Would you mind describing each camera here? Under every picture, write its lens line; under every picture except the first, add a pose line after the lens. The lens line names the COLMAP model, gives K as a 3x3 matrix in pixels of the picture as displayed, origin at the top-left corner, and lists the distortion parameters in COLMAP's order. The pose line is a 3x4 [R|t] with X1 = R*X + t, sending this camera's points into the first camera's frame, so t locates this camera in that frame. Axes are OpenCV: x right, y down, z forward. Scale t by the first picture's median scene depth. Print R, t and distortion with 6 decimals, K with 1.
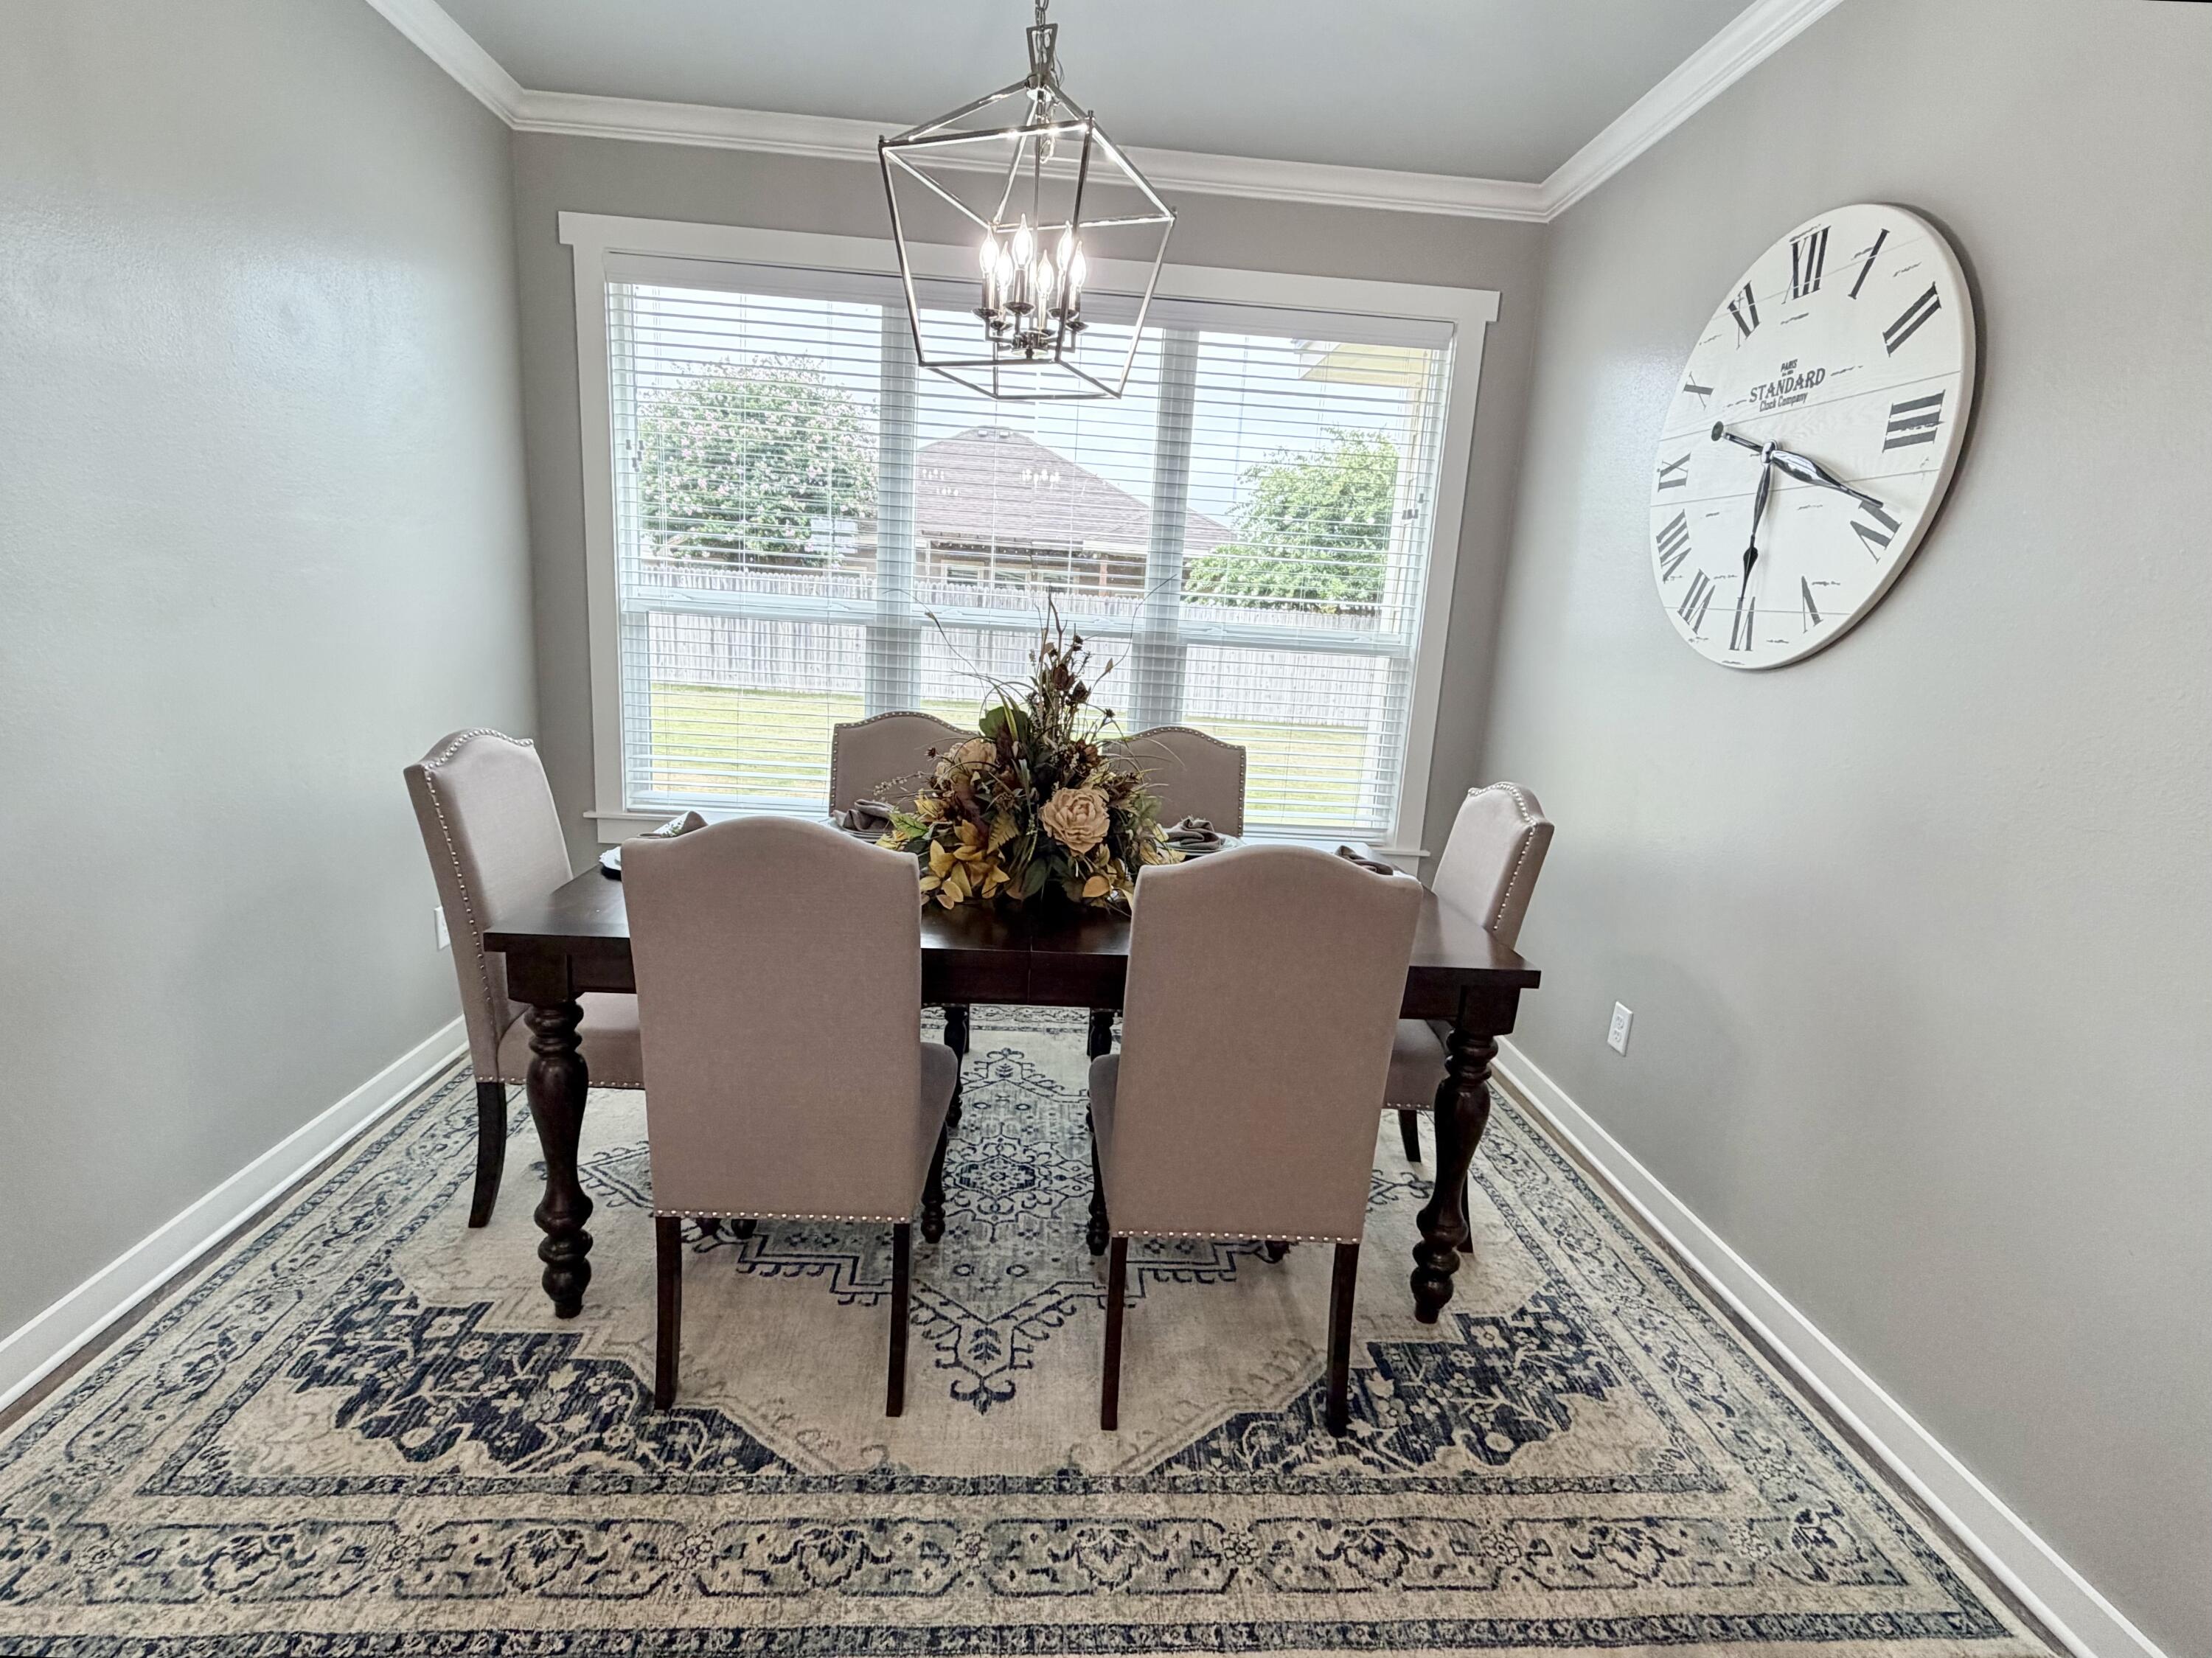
lens RADIAL K [[1056.4, 0, 1104.3], [0, 1056.4, 830.3], [0, 0, 1]] dist [0.000183, 0.000815]
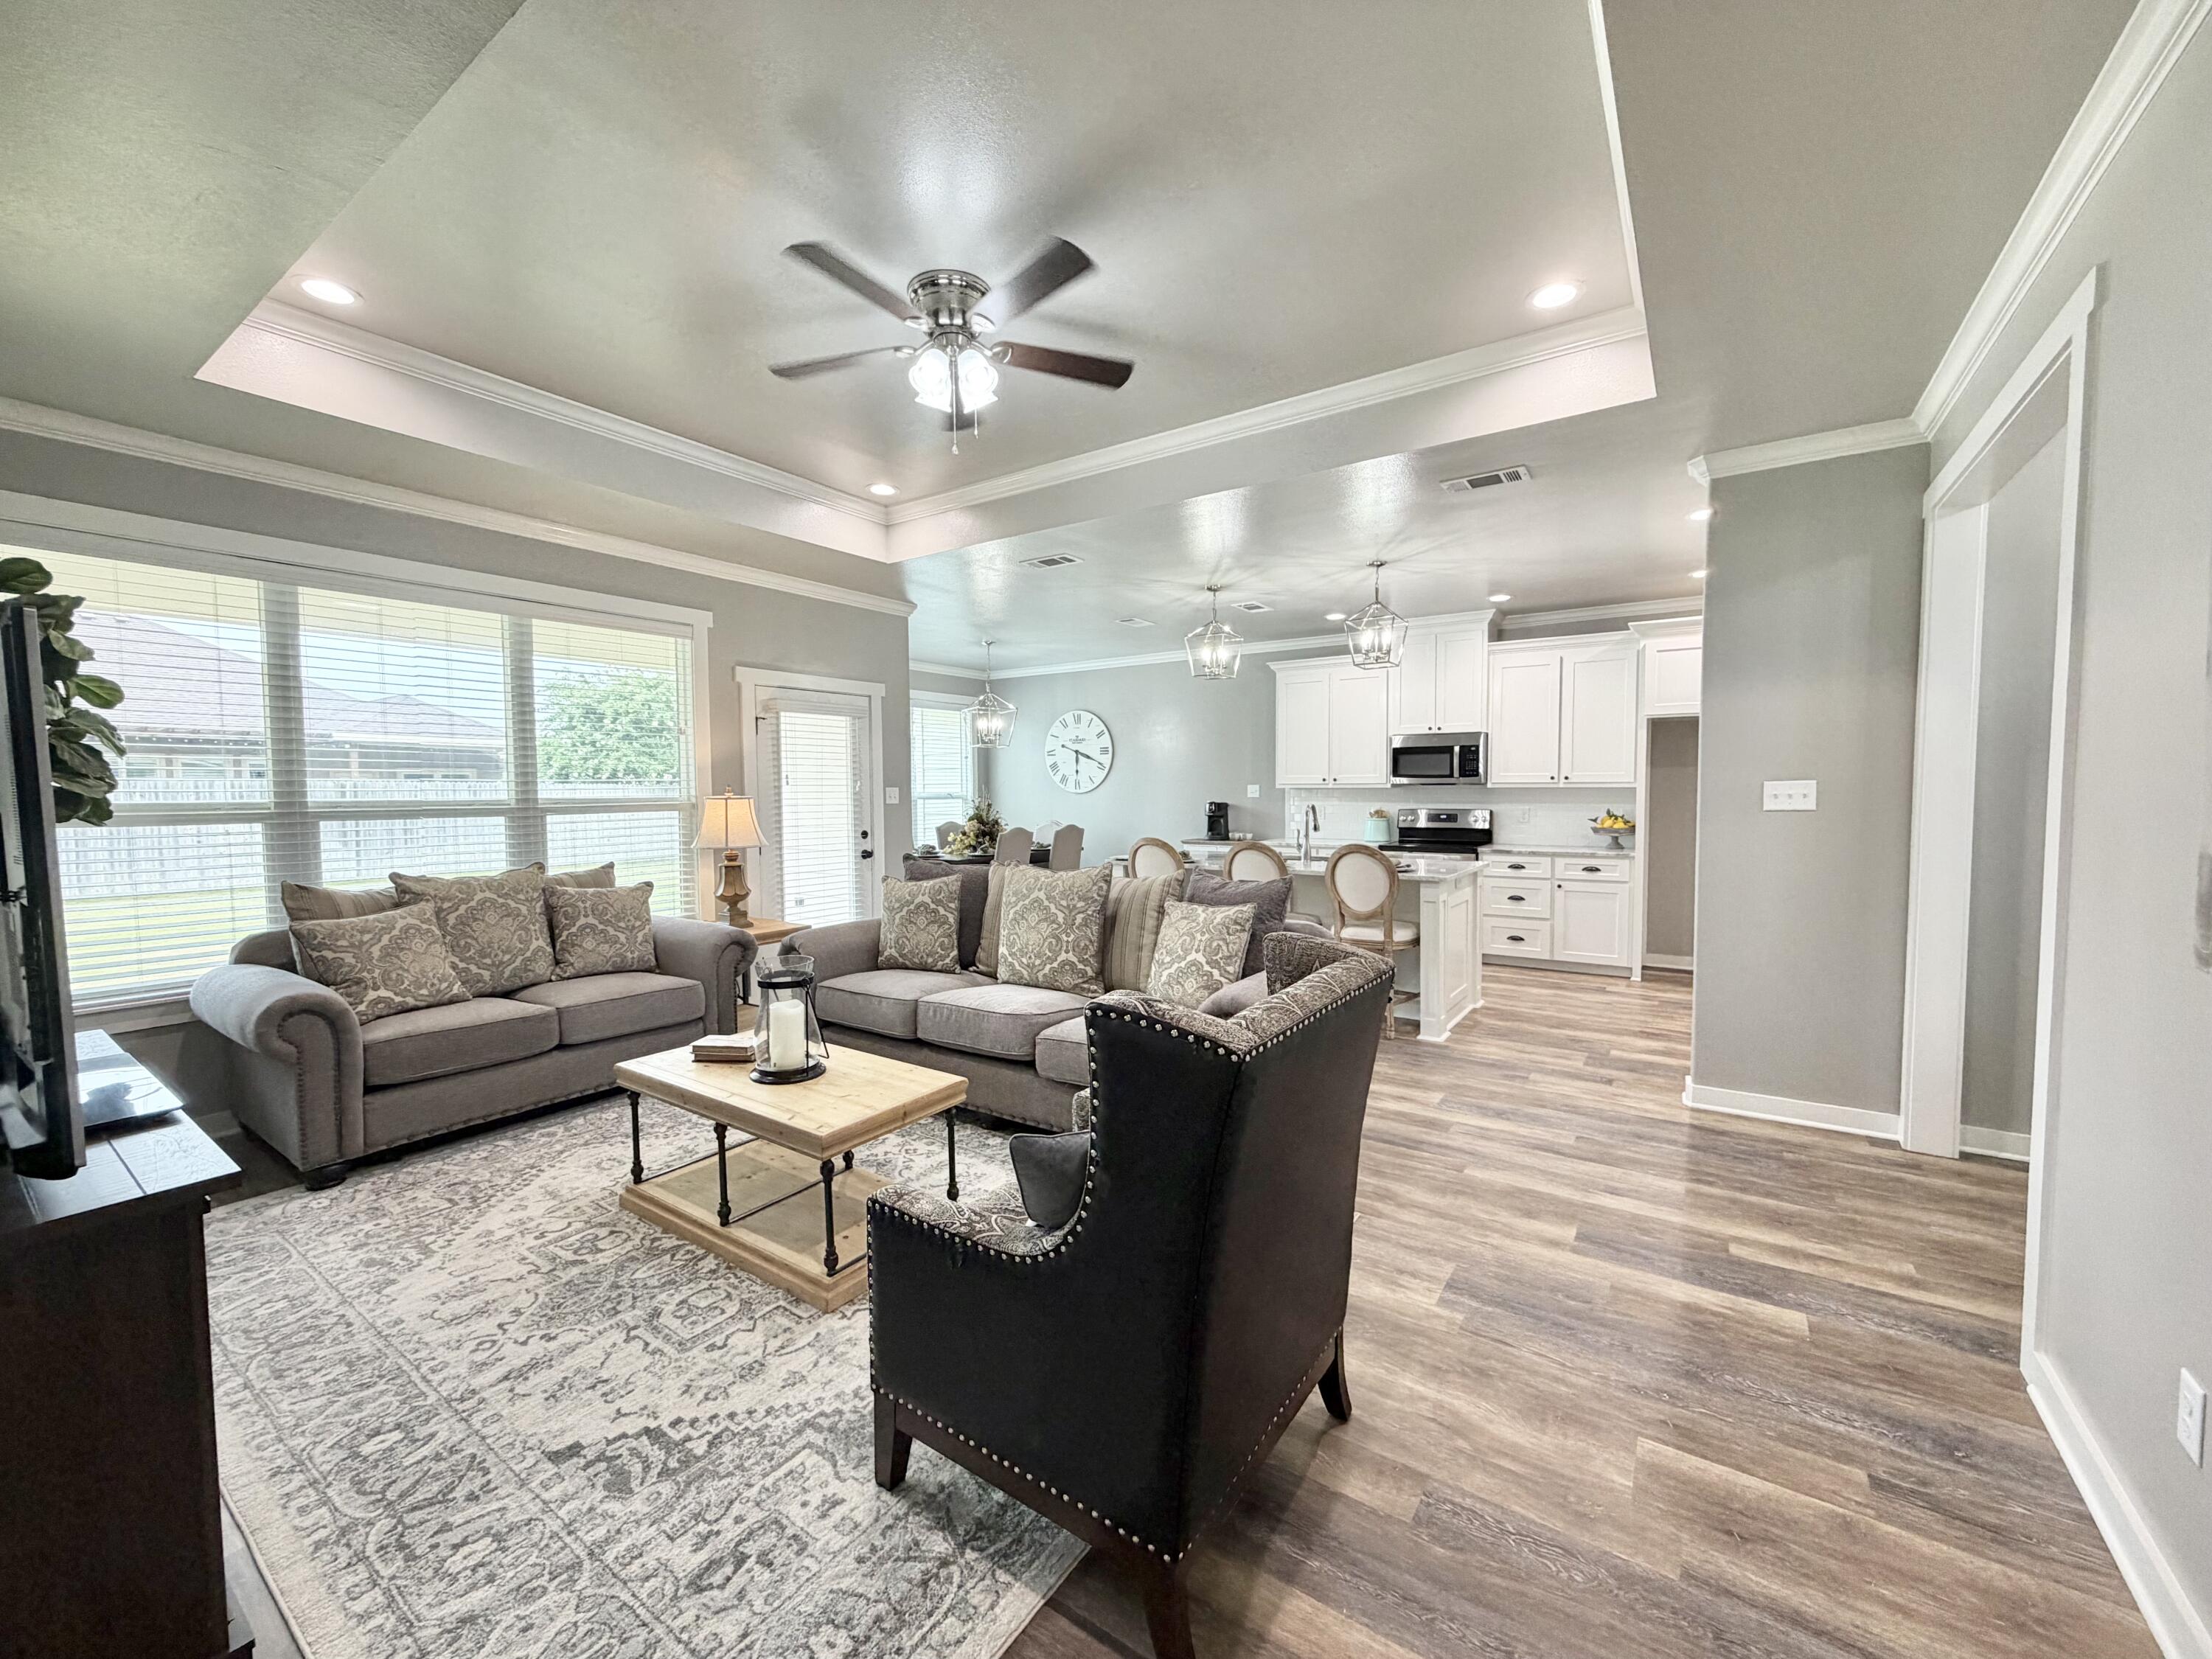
lens RADIAL K [[885.1, 0, 1105.5], [0, 885.1, 836.0], [0, 0, 1]] dist [0.002007, 0.000009]
pose [[0.605505, -0.110386, 0.788149, -2.669822], [0.205379, 0.978463, -0.020744, 0.163235], [-0.768884, 0.174430, 0.615135, -1.663331]]
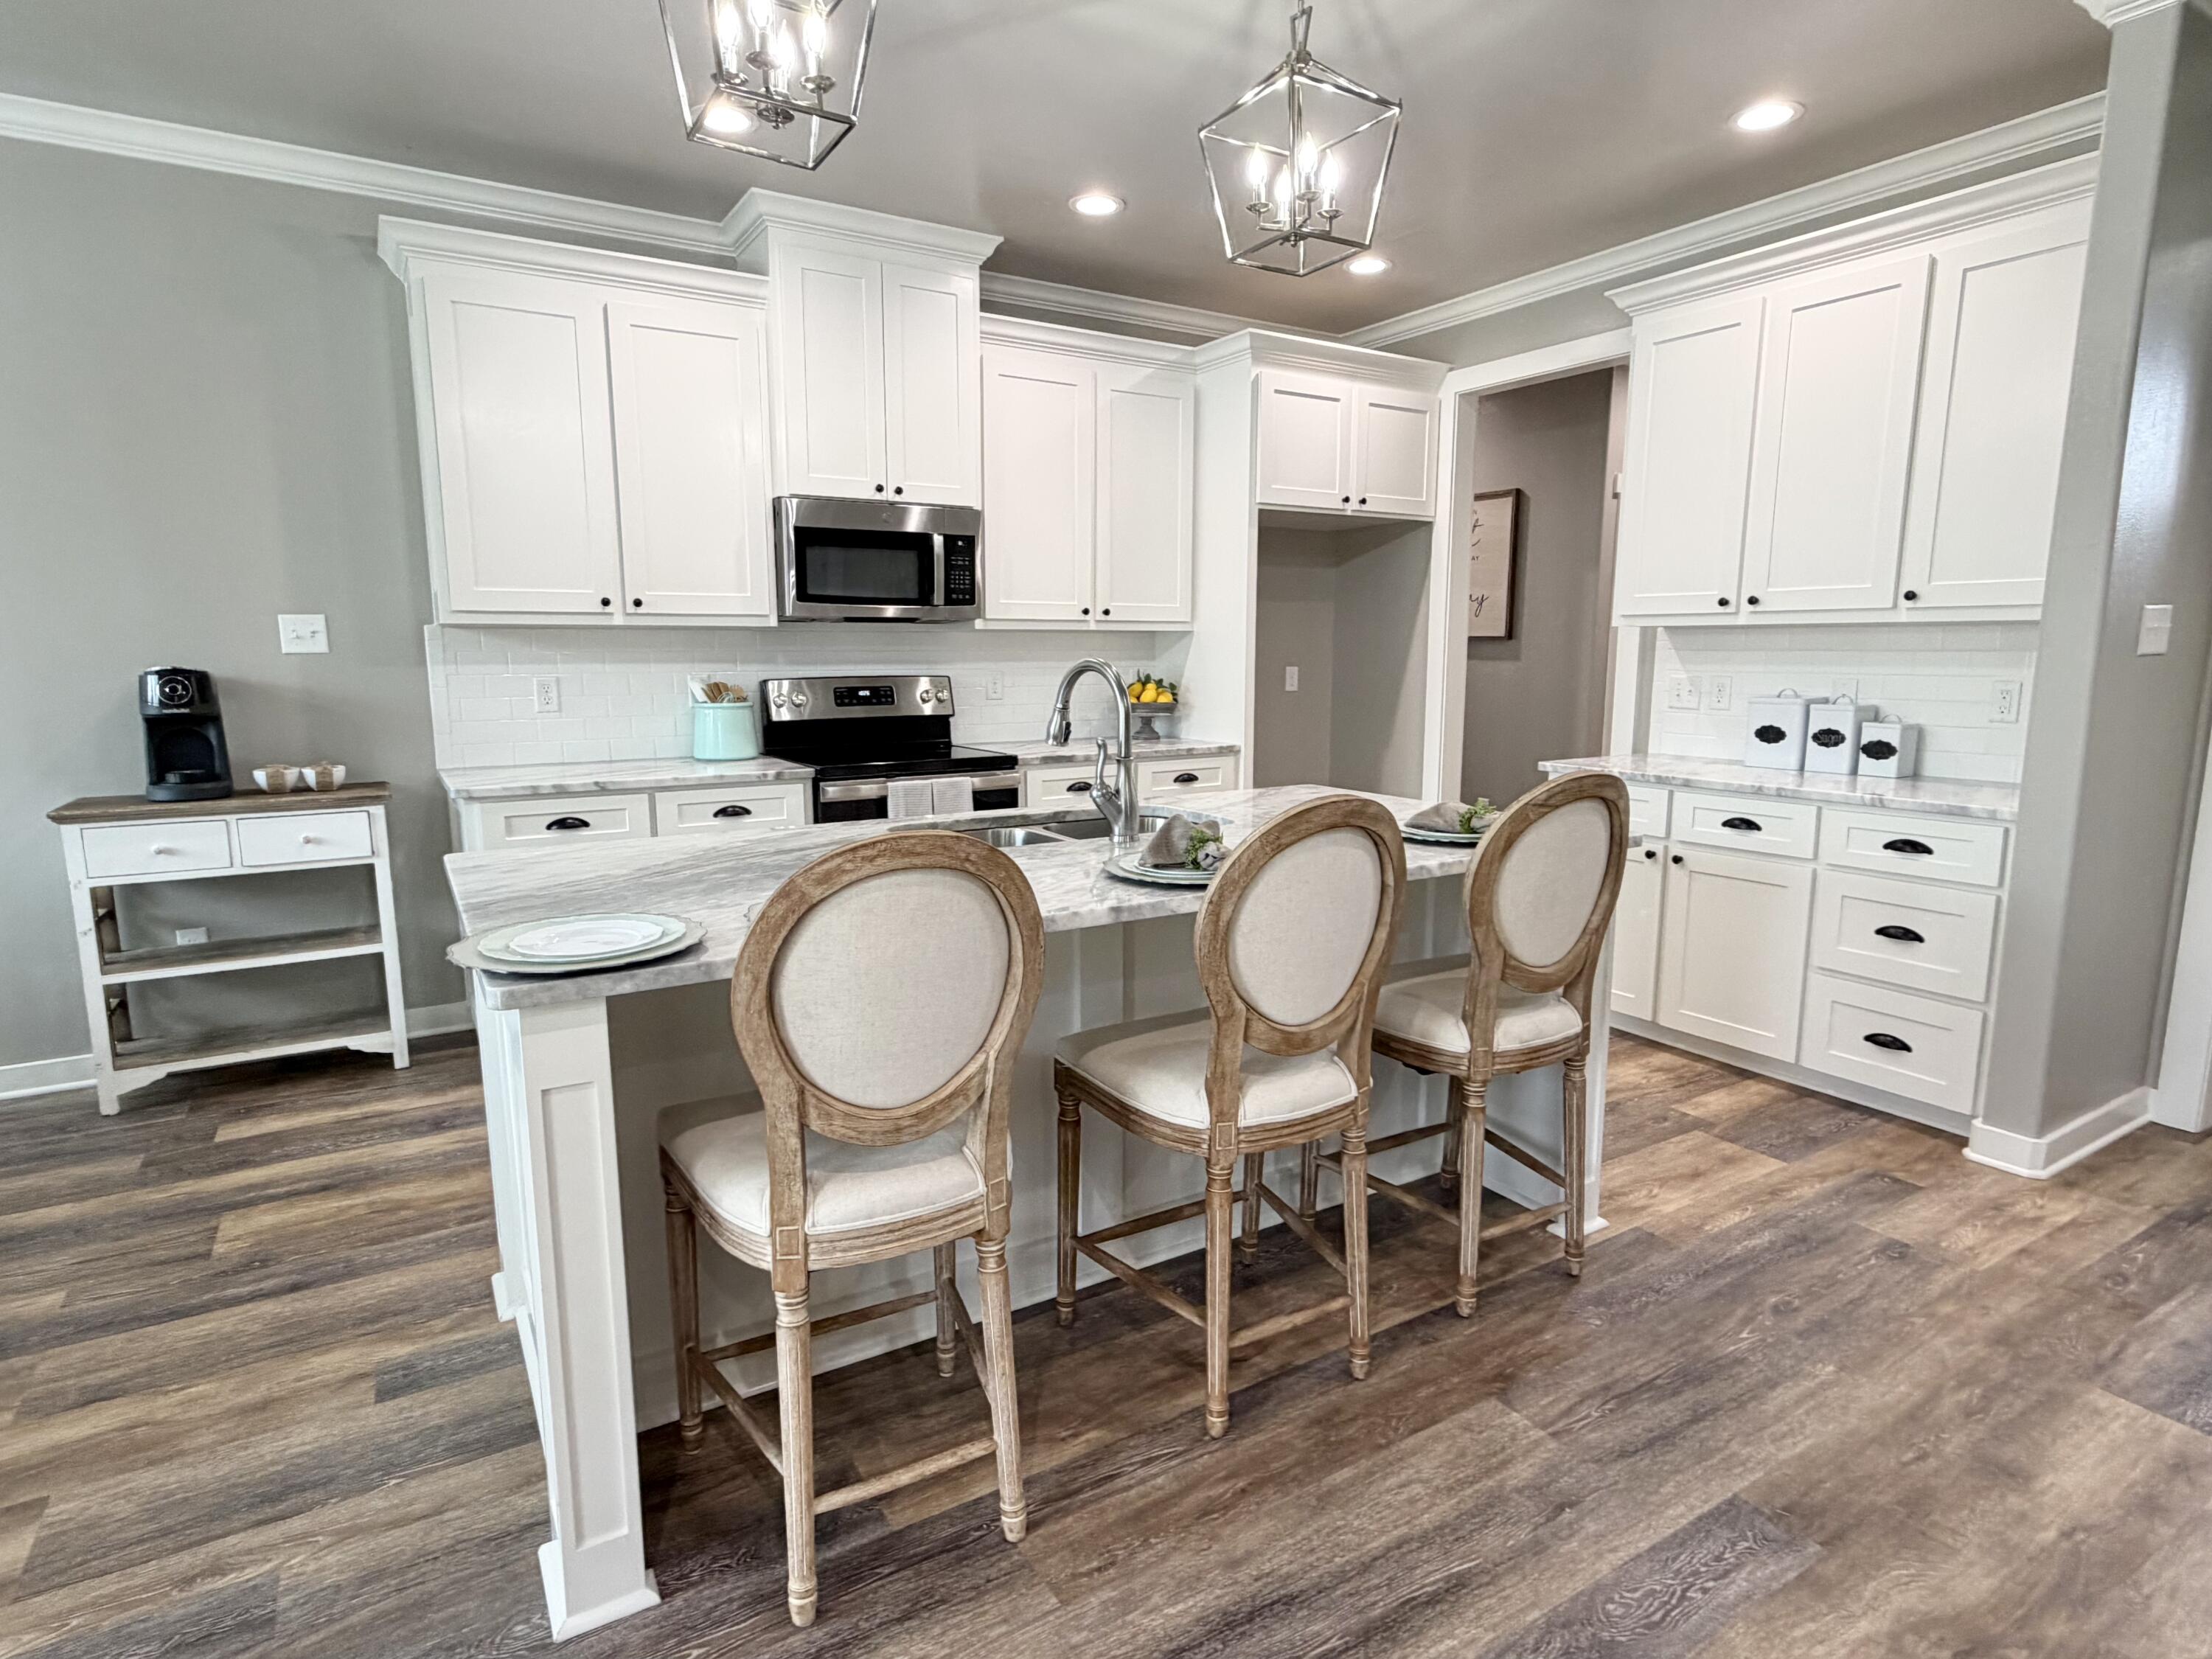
lens RADIAL K [[1180.1, 0, 1096.9], [0, 1180.1, 833.5], [0, 0, 1]] dist [-0.002985, 0.000505]
pose [[-0.472125, -0.199230, 0.858723, -1.273051], [0.151501, 0.941294, 0.301683, -0.034632], [-0.868415, 0.272529, -0.414225, -0.081935]]
